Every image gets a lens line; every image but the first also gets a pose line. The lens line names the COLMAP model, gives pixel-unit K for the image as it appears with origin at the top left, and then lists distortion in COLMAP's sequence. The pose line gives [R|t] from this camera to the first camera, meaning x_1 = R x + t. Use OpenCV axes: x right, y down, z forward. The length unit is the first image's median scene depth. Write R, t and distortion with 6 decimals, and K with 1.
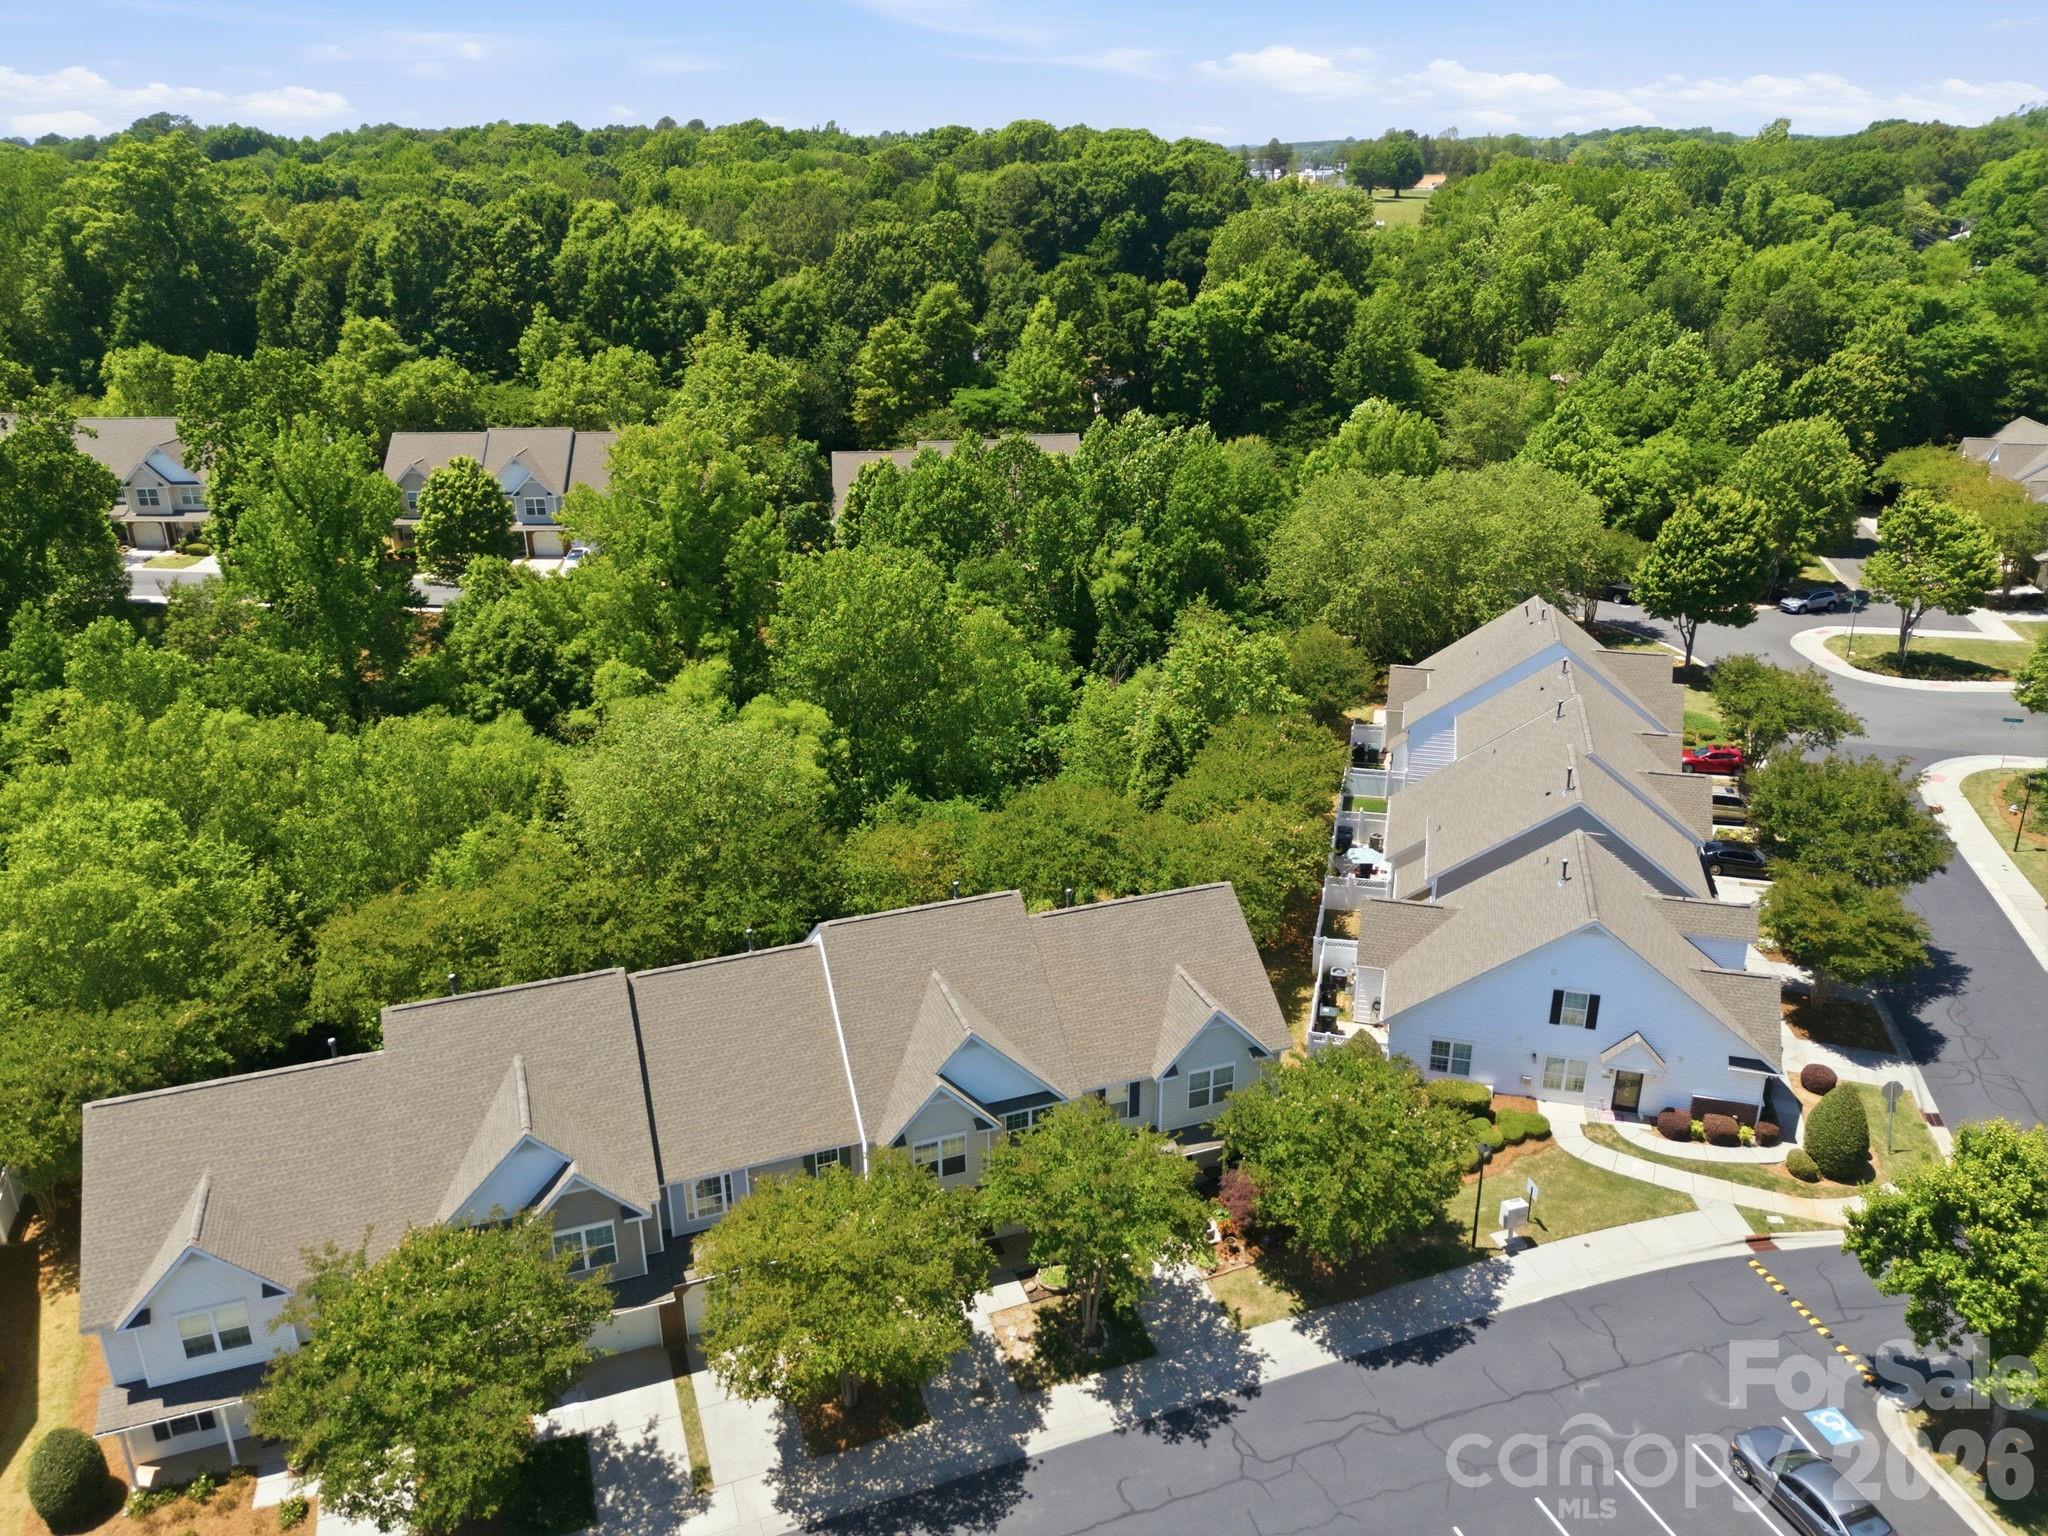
lens RADIAL K [[1498.3, 0, 1029.1], [0, 1498.3, 770.4], [0, 0, 1]] dist [0.062607, -0.057742]
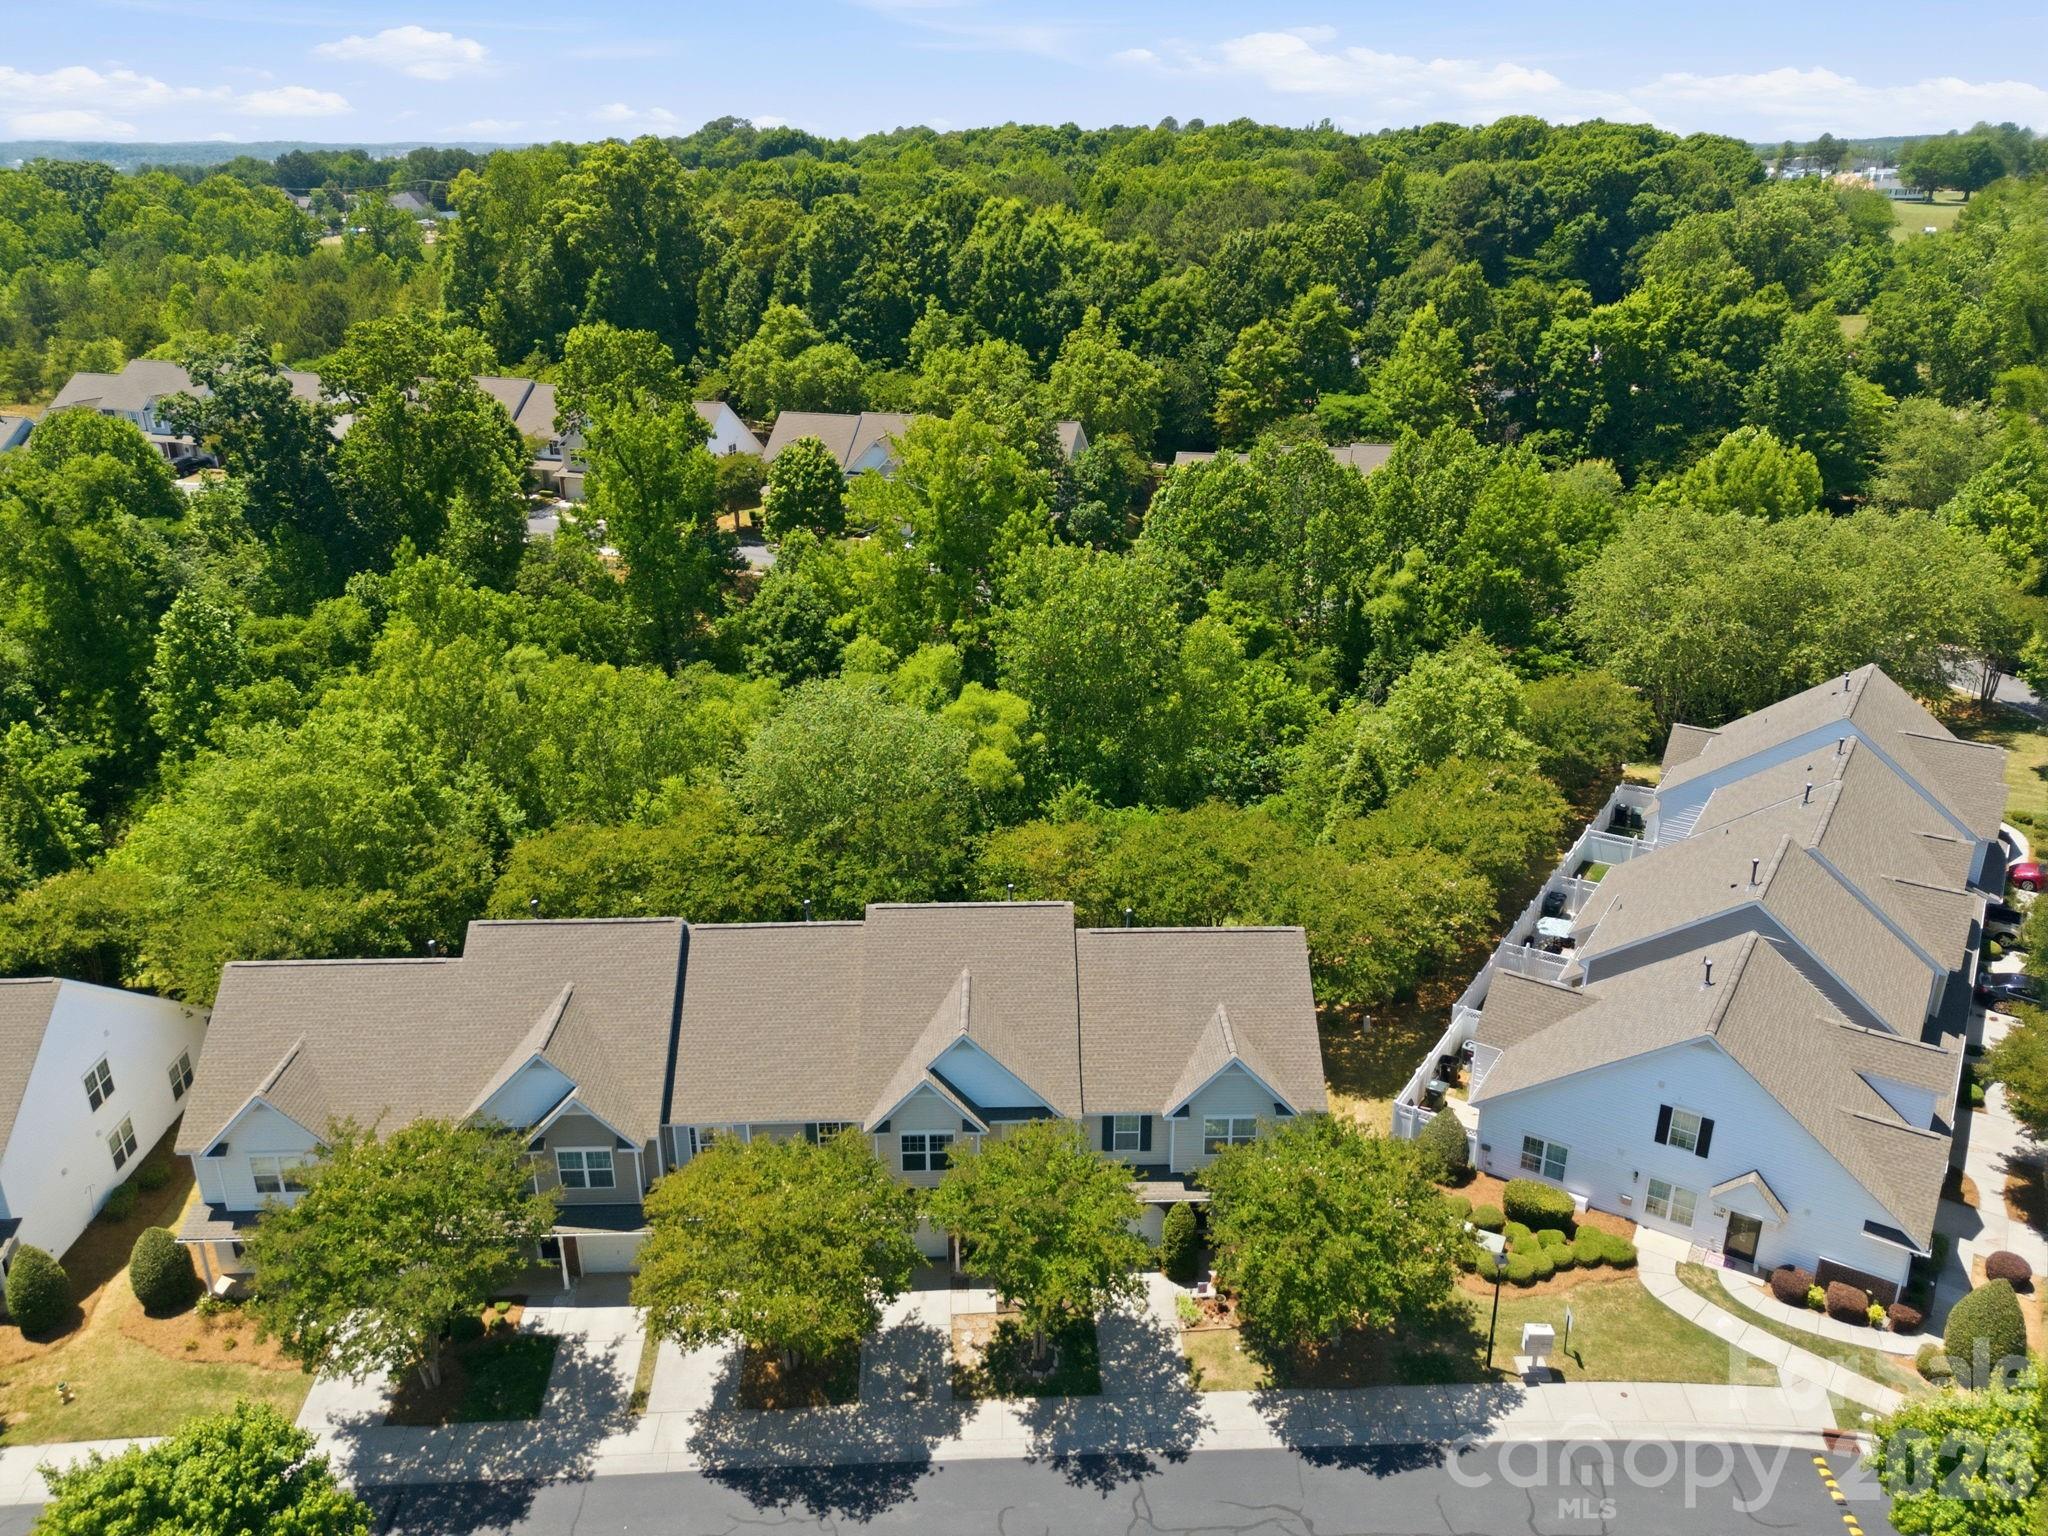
lens RADIAL K [[1498.3, 0, 1032.0], [0, 1498.3, 769.8], [0, 0, 1]] dist [0.062607, -0.057742]
pose [[0.949655, 0.122241, -0.288468, 0.207765], [-0.122003, 0.992350, 0.018874, -0.019002], [0.288568, 0.017270, 0.957304, 0.037396]]
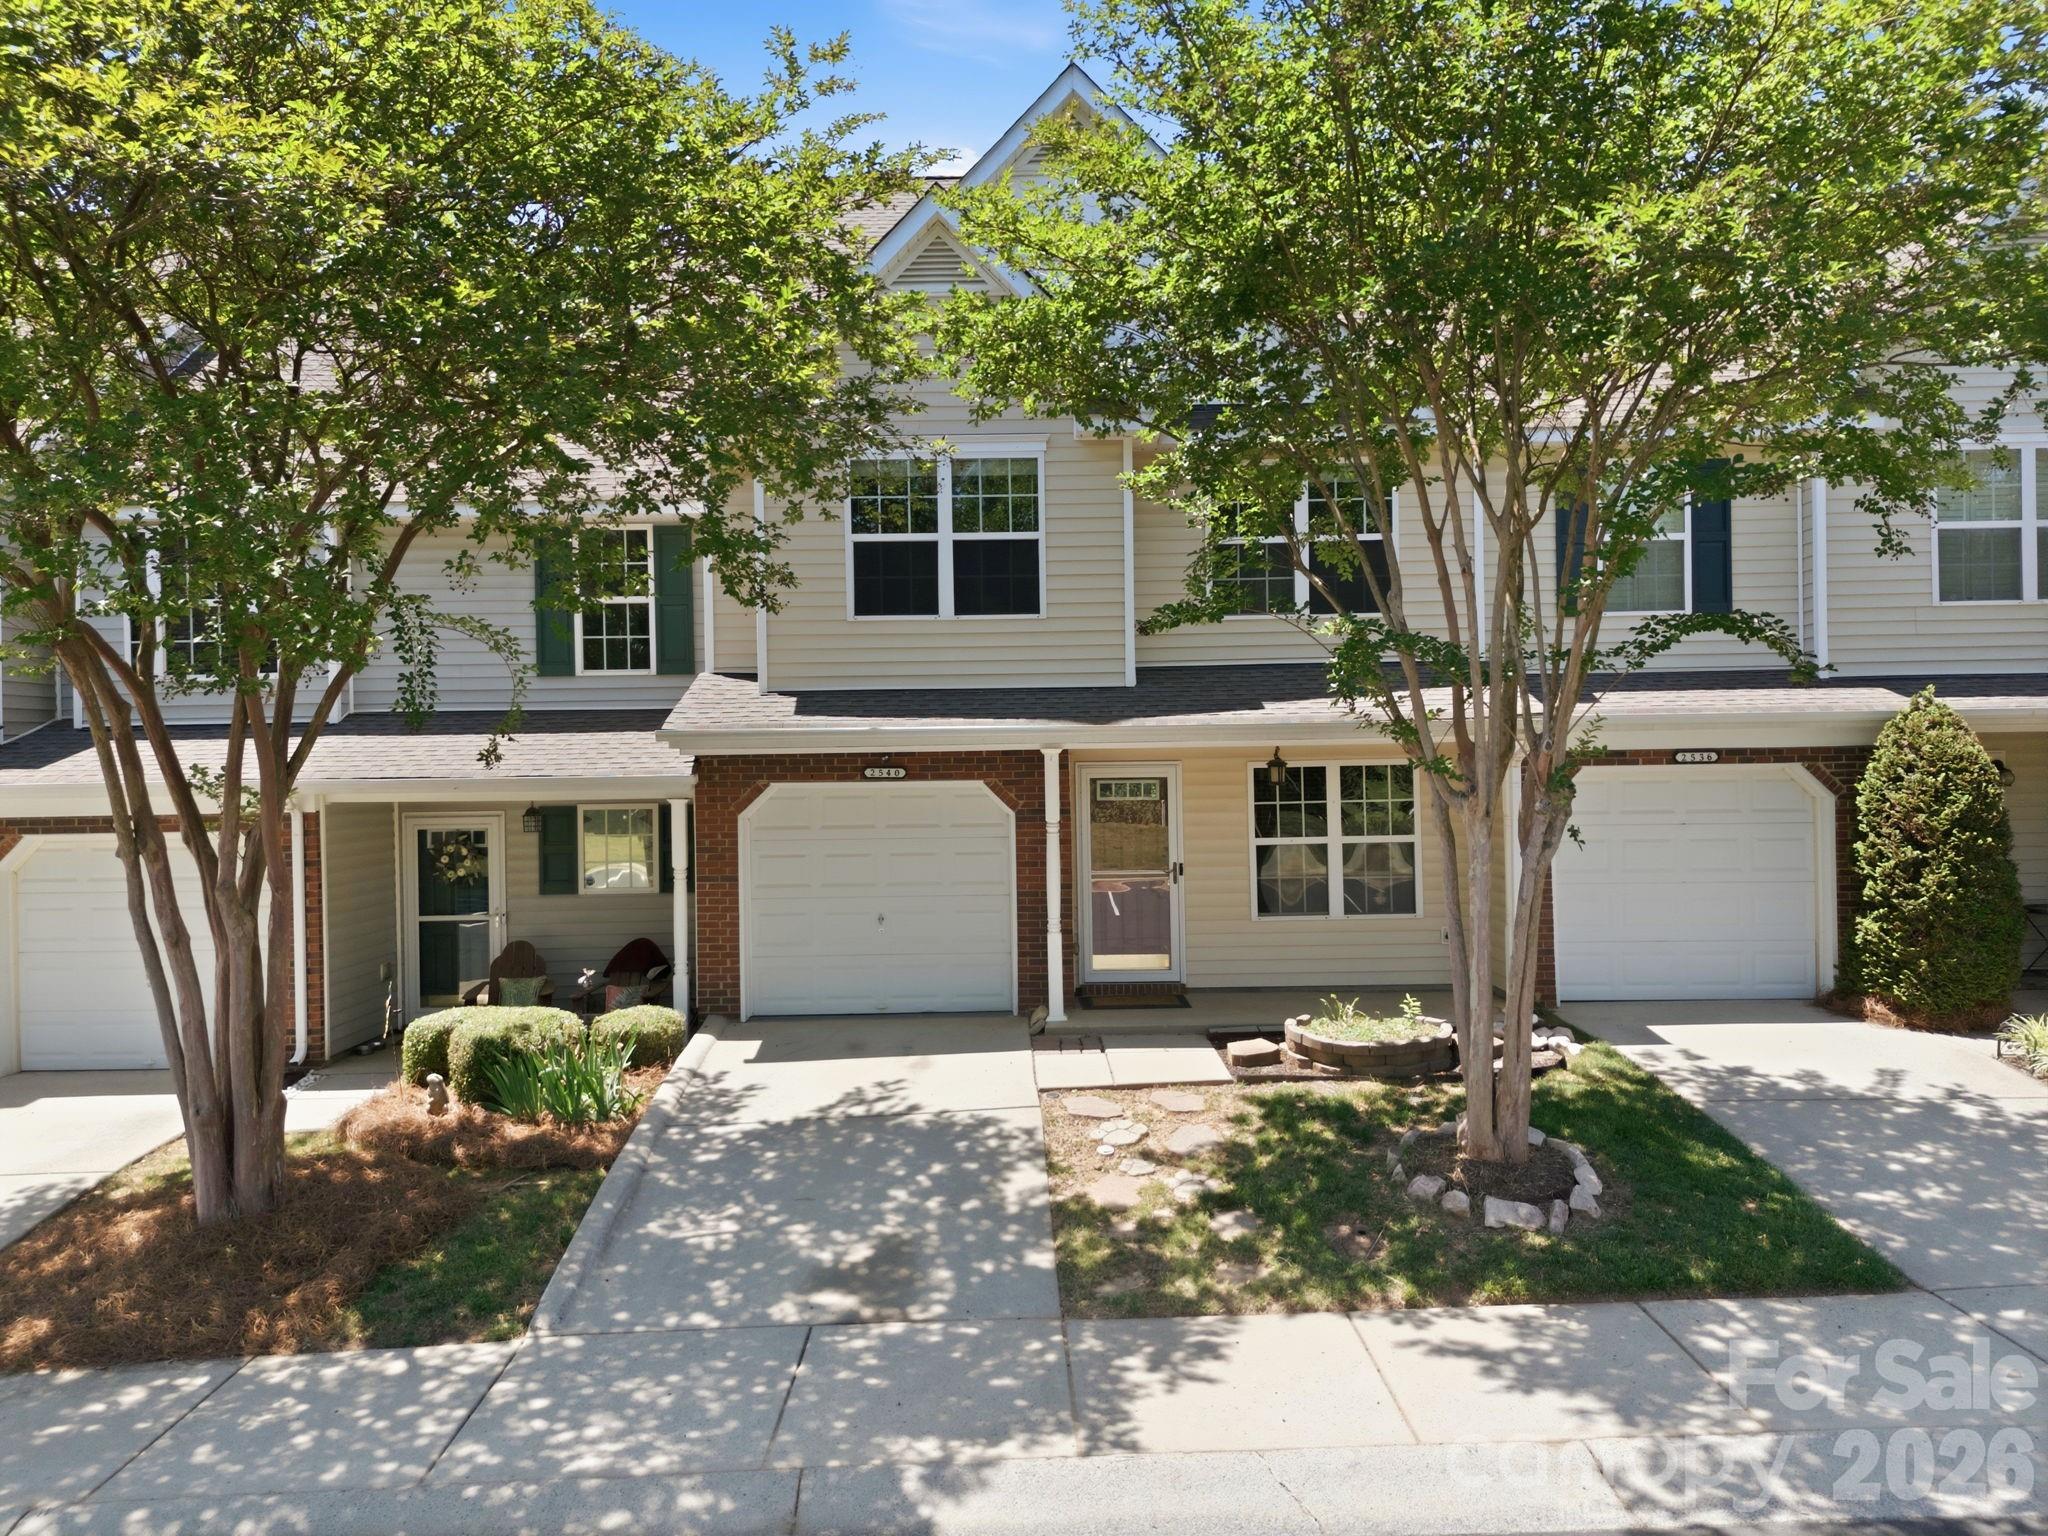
lens RADIAL K [[1498.3, 0, 1035.6], [0, 1498.3, 768.8], [0, 0, 1]] dist [0.062607, -0.057742]
pose [[0.943455, -0.006361, -0.331439, 0.037157], [-0.115315, 0.931077, -0.346118, 0.305245], [0.310797, 0.364766, 0.877696, 0.604510]]
